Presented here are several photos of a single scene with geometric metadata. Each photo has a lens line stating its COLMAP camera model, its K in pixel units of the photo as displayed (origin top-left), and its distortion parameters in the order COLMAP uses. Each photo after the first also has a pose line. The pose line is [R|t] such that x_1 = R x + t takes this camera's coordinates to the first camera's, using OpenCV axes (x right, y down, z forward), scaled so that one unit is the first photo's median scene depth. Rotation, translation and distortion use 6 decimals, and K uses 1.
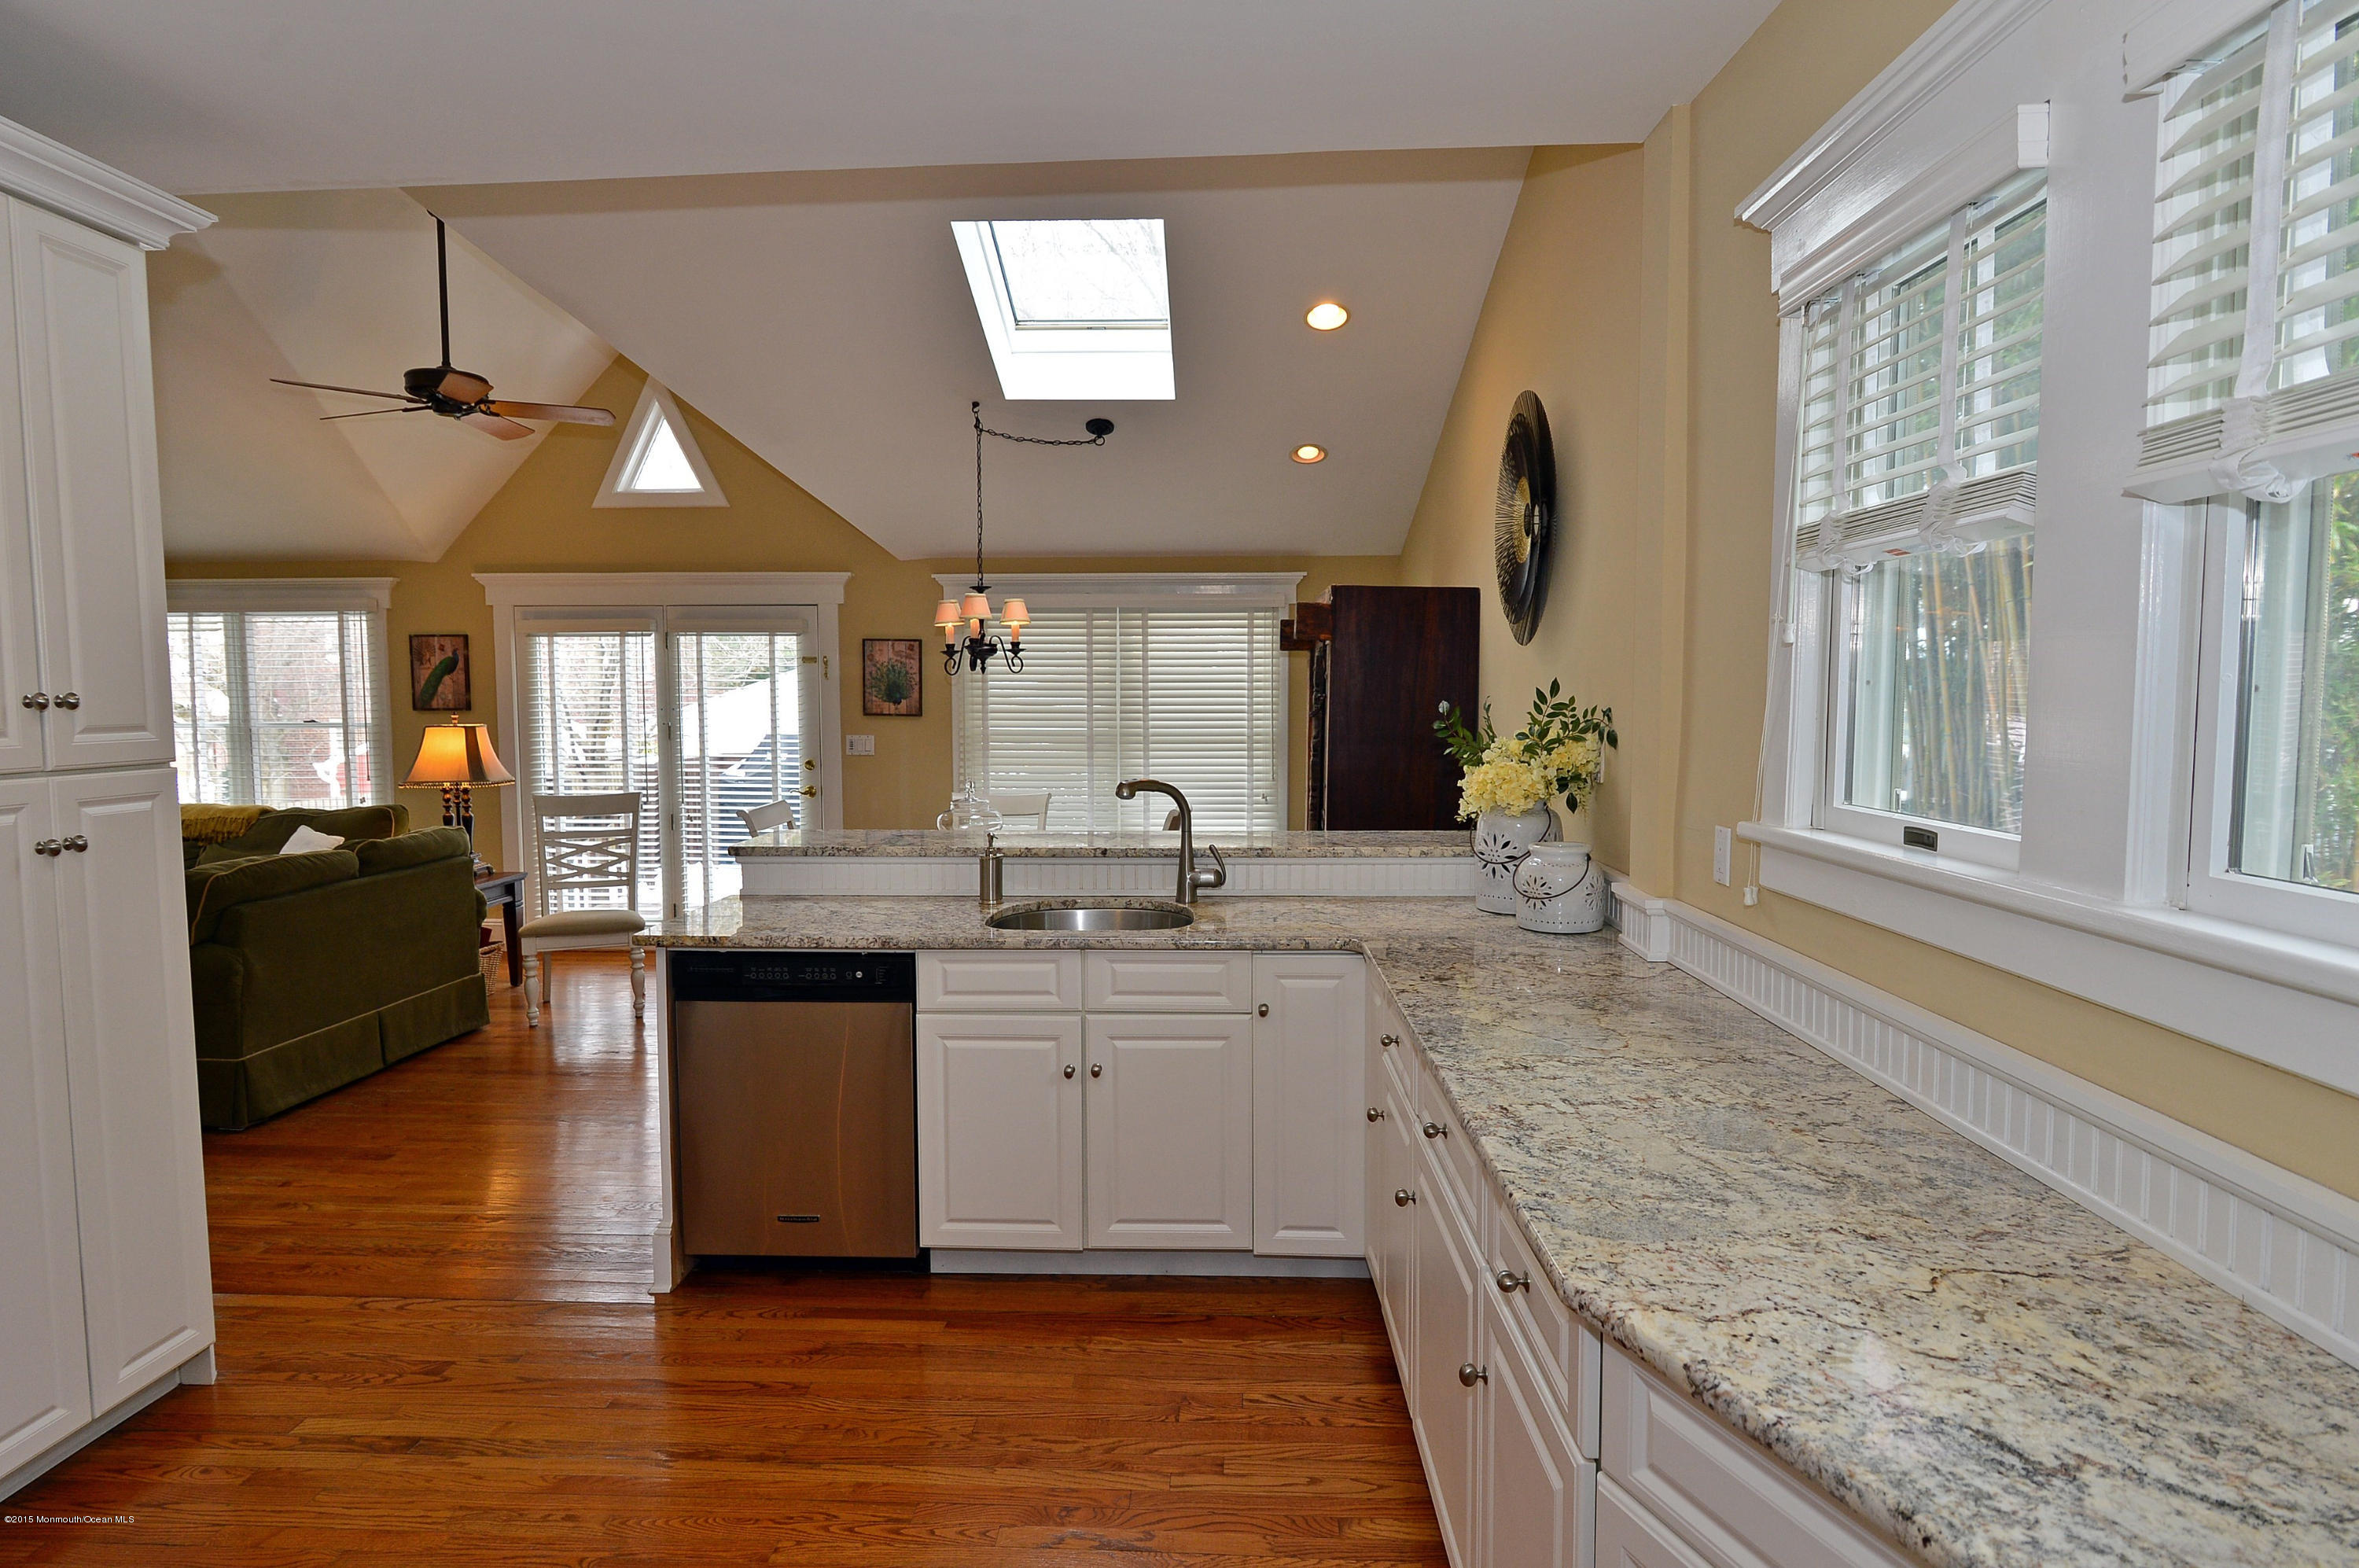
lens RADIAL K [[1277.4, 0, 1179.5], [0, 1277.4, 784.0], [0, 0, 1]] dist [-0.013533, 0.001049]
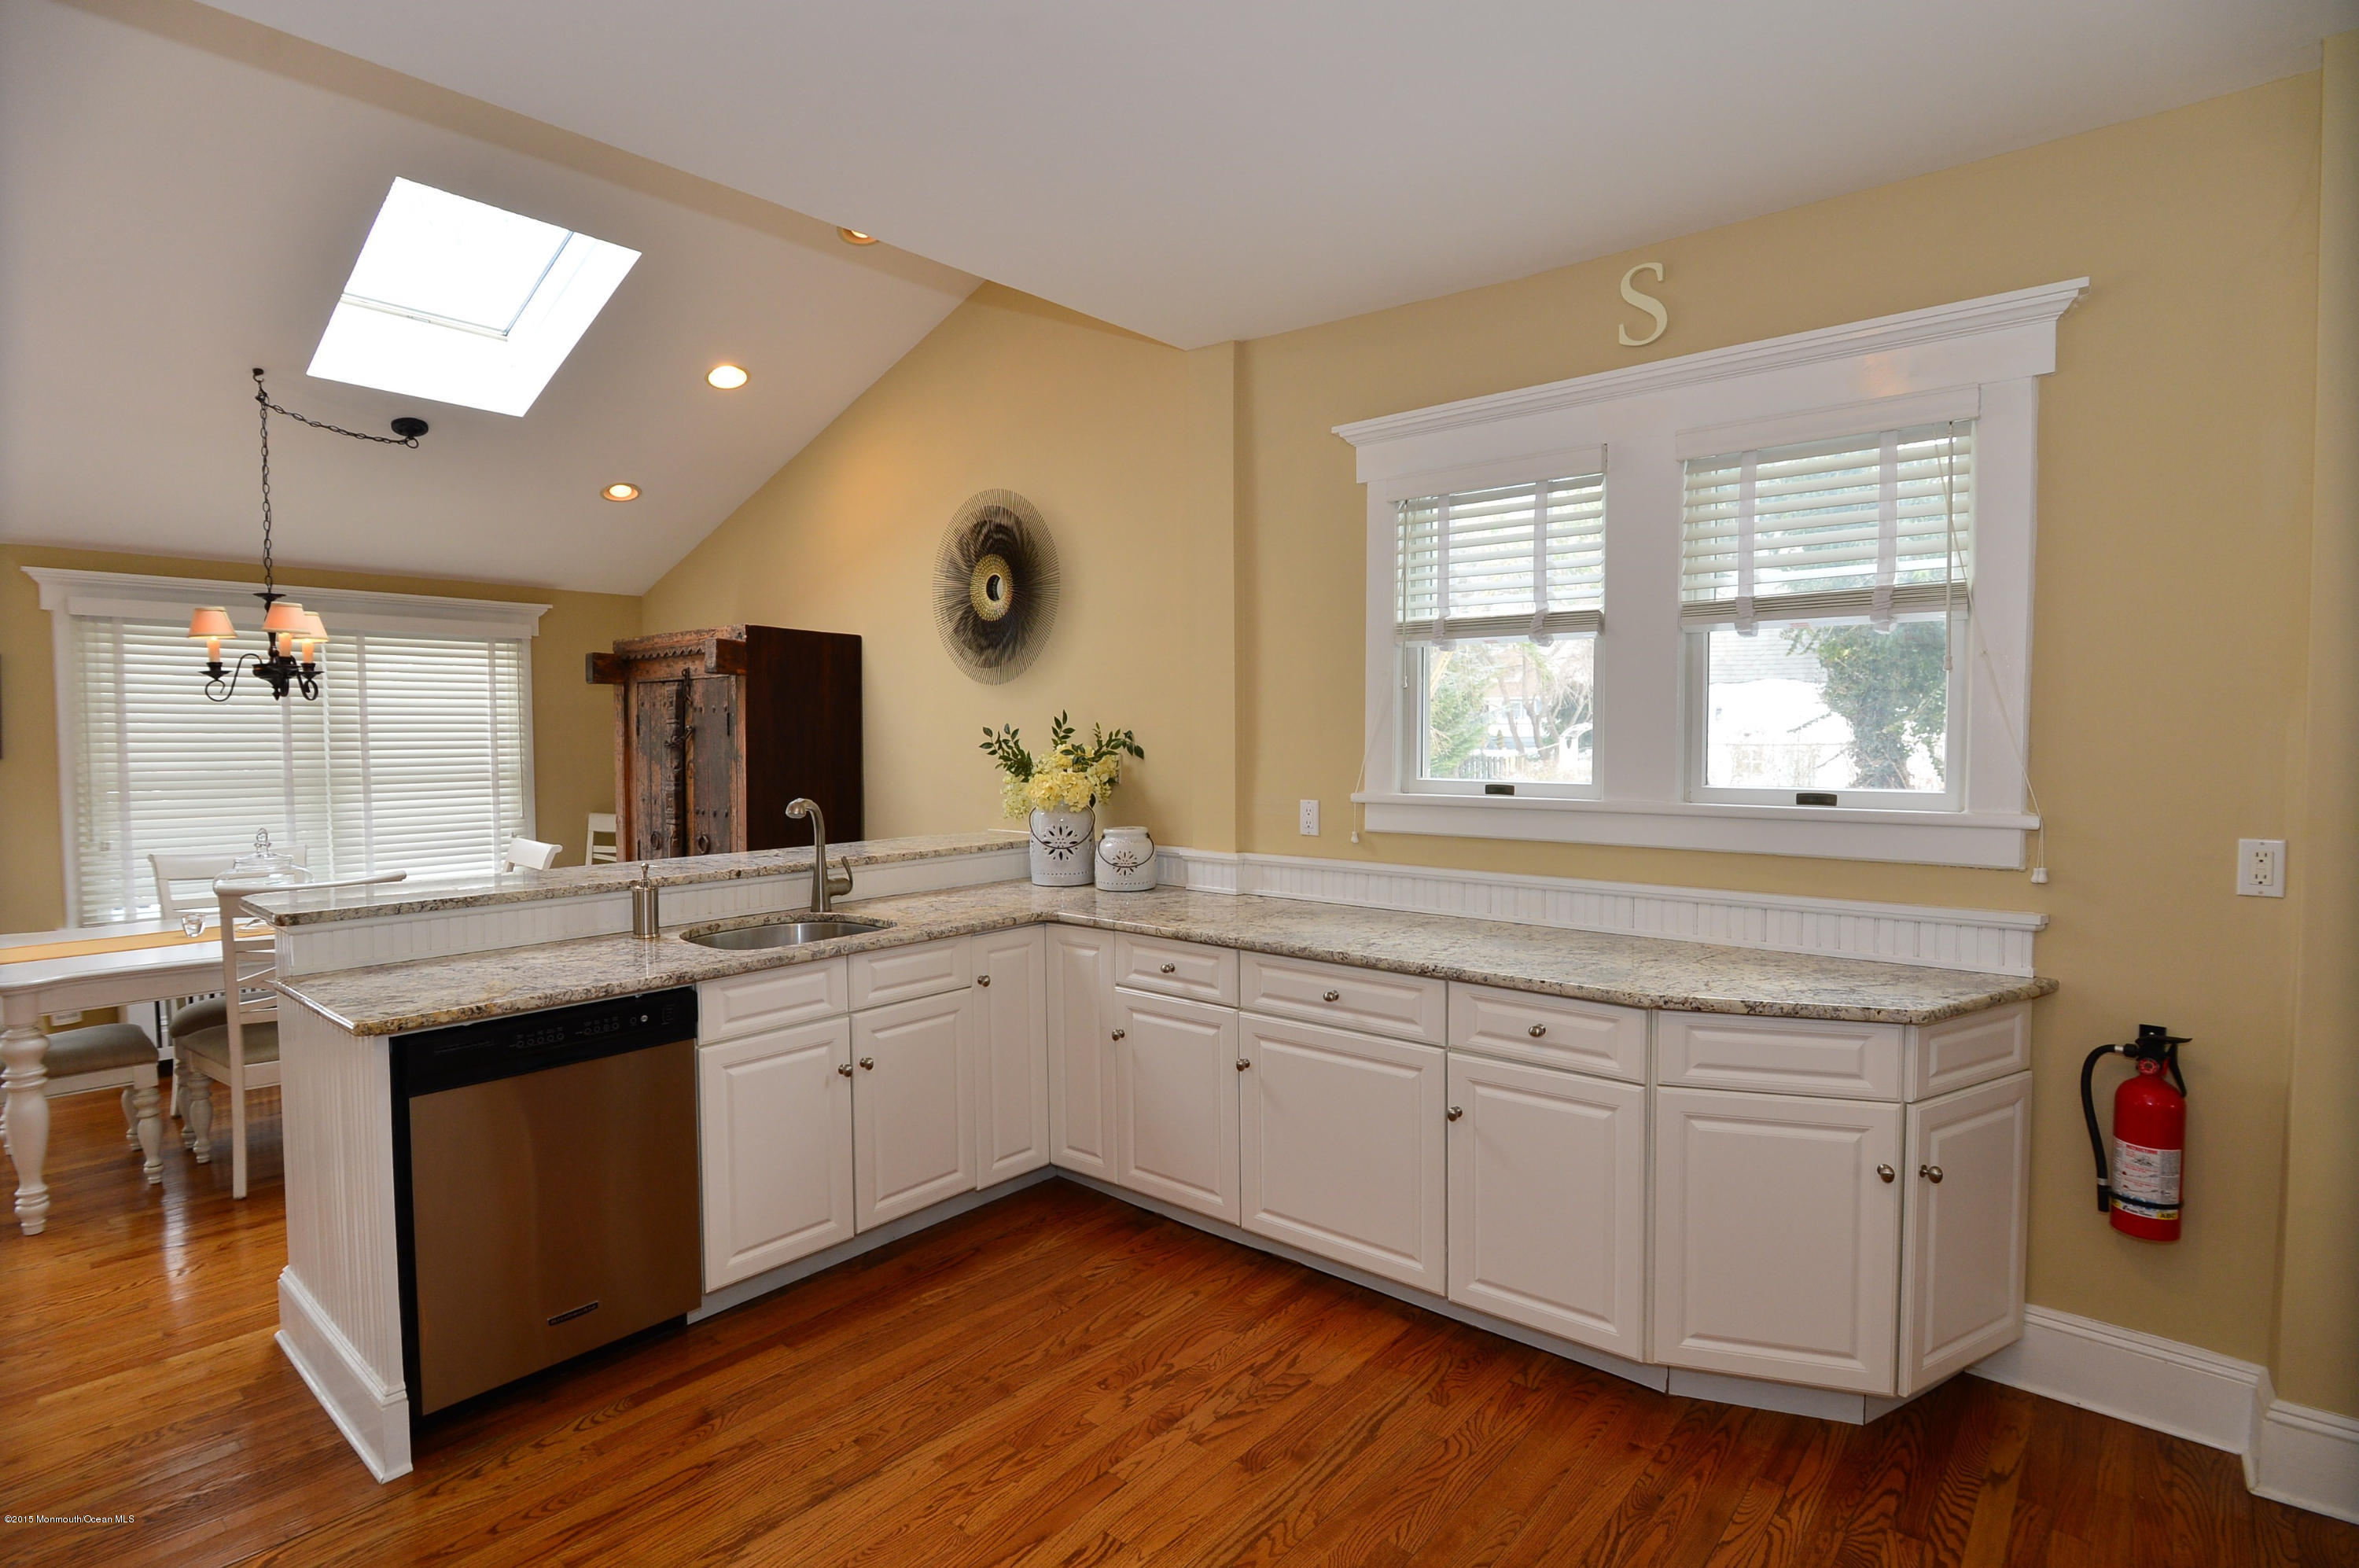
lens RADIAL K [[1141.7, 0, 1179.5], [0, 1141.7, 784.0], [0, 0, 1]] dist [-0.017315, -0.002135]
pose [[0.621663, -0.036694, 0.782425, -0.287696], [0.059550, 0.998225, -0.000500, 0.001555], [-0.781018, 0.046904, 0.622745, 0.079302]]
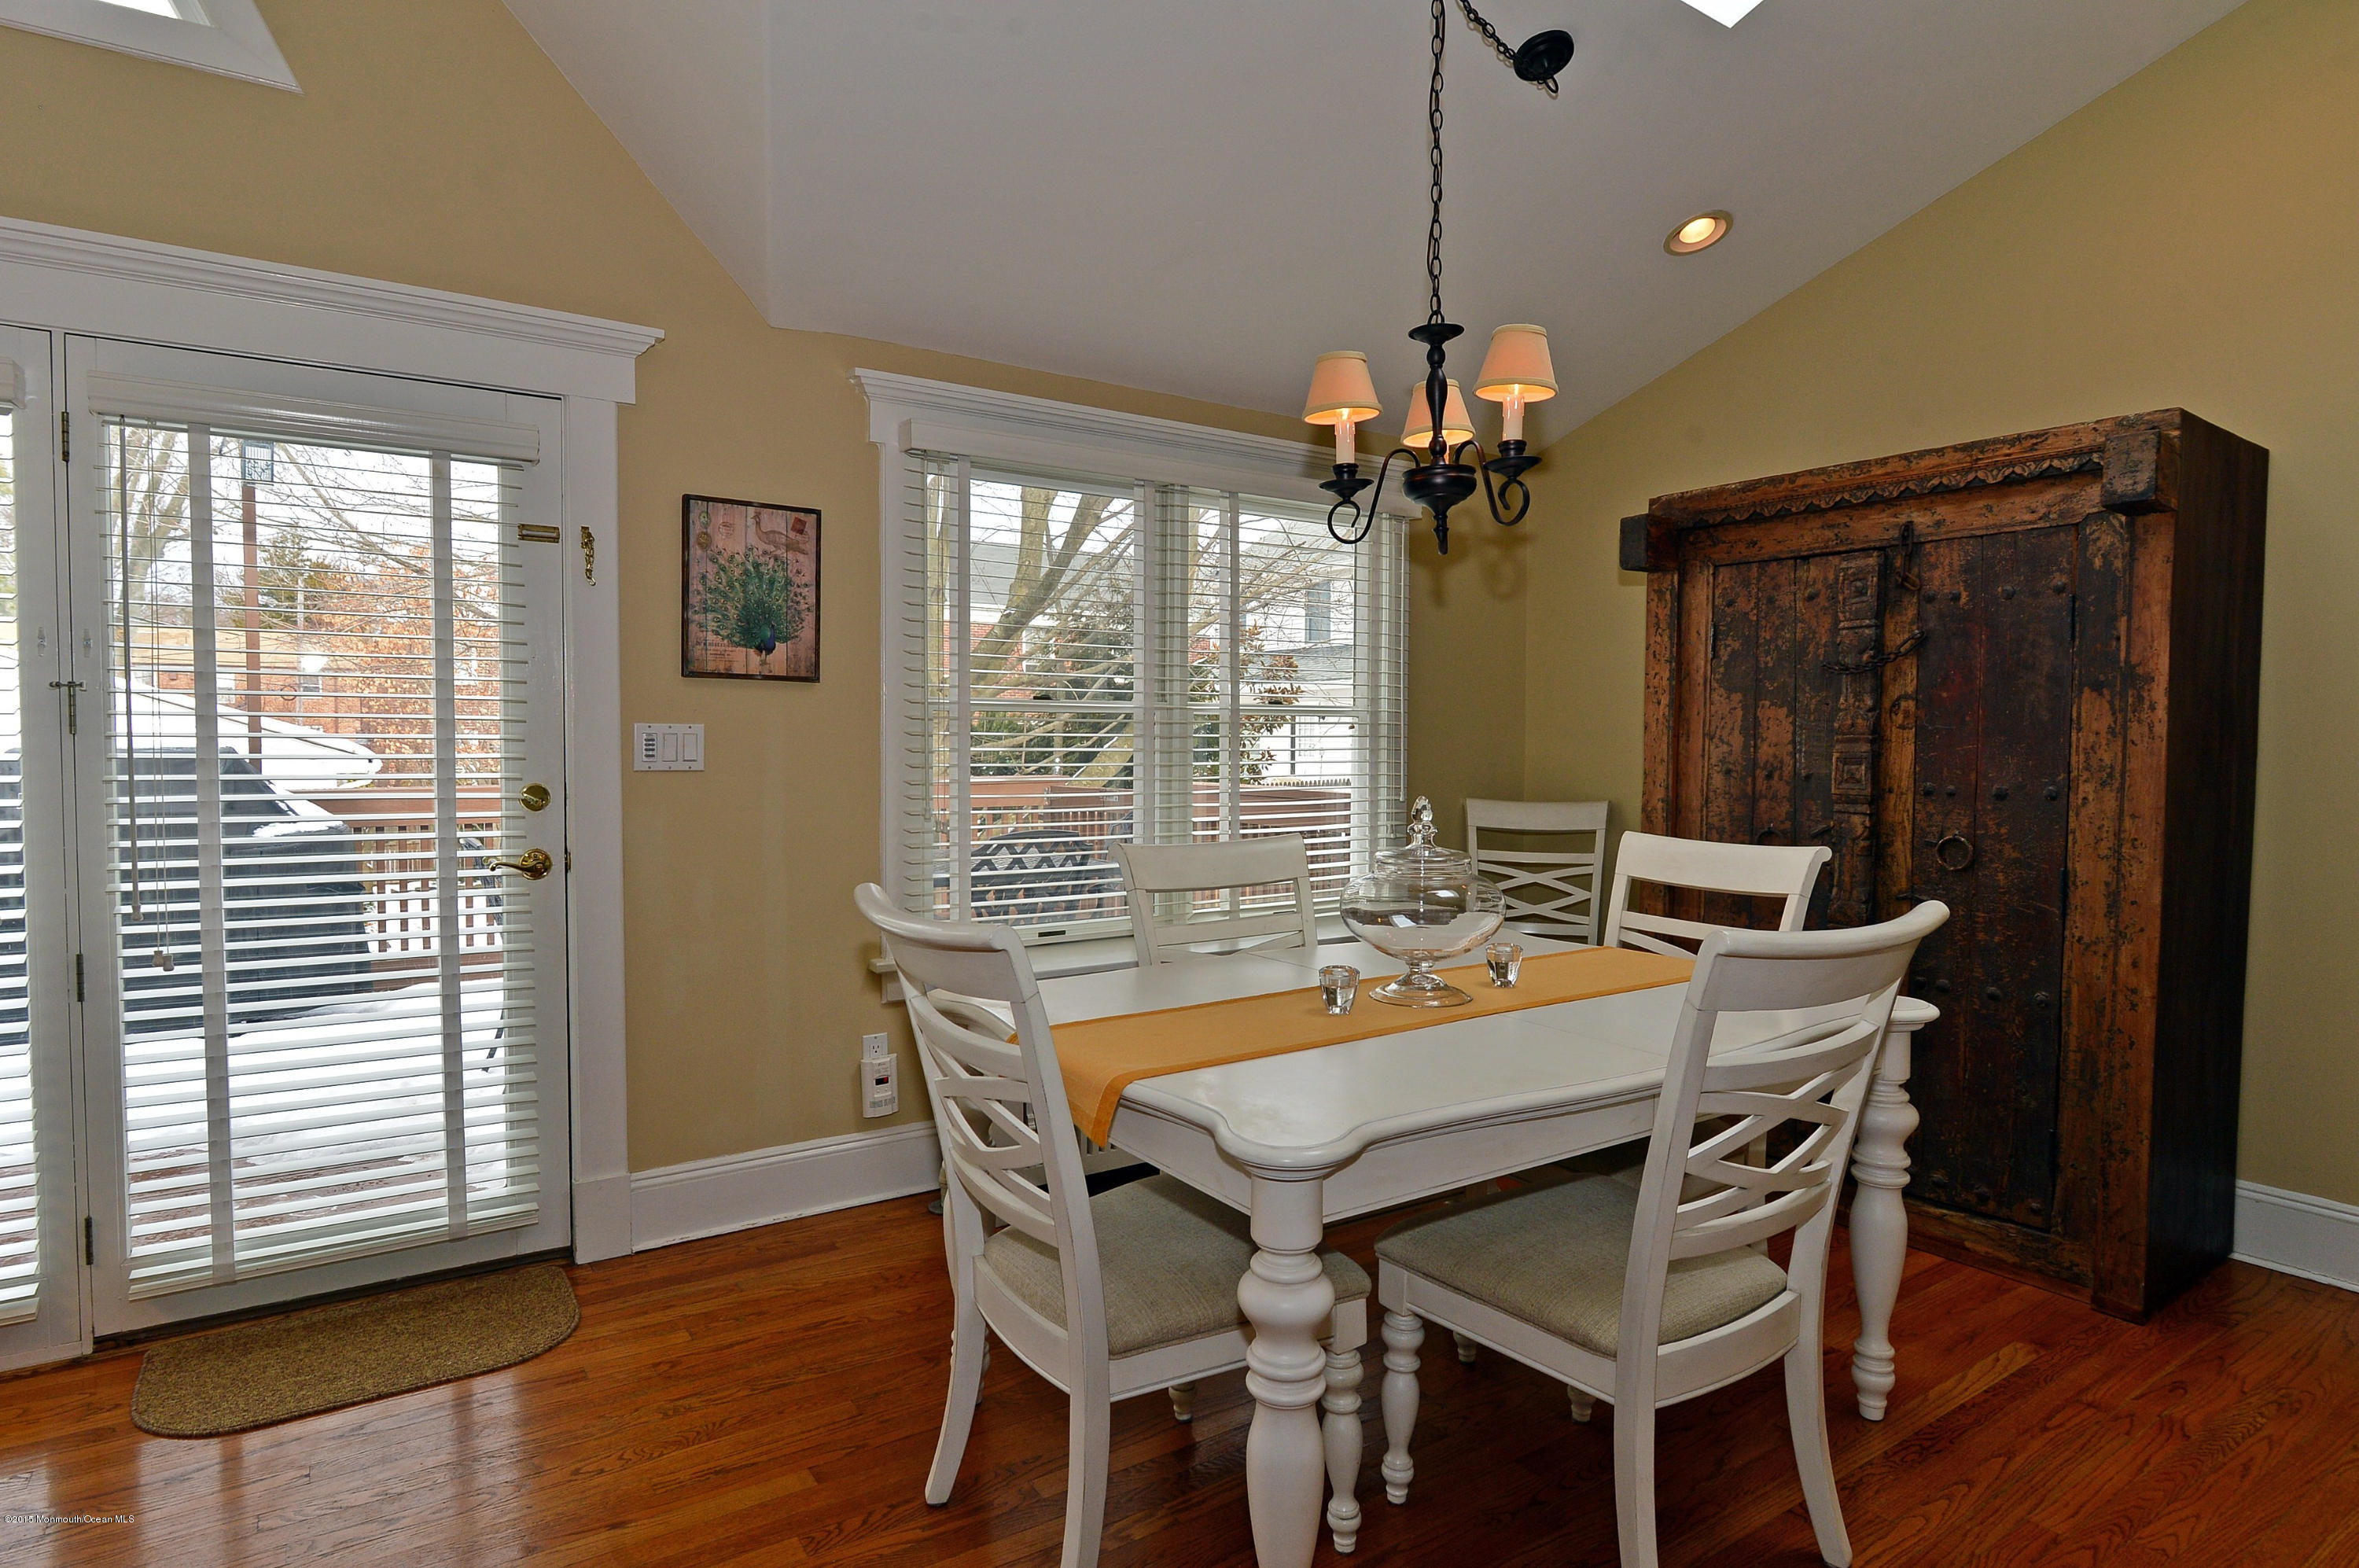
lens RADIAL K [[1277.4, 0, 1179.5], [0, 1277.4, 784.0], [0, 0, 1]] dist [-0.013533, 0.001049]
pose [[0.806411, -0.019167, 0.591044, -0.370148], [0.039877, 0.998962, -0.022012, -0.002531], [-0.590009, 0.041320, 0.806339, 0.573646]]
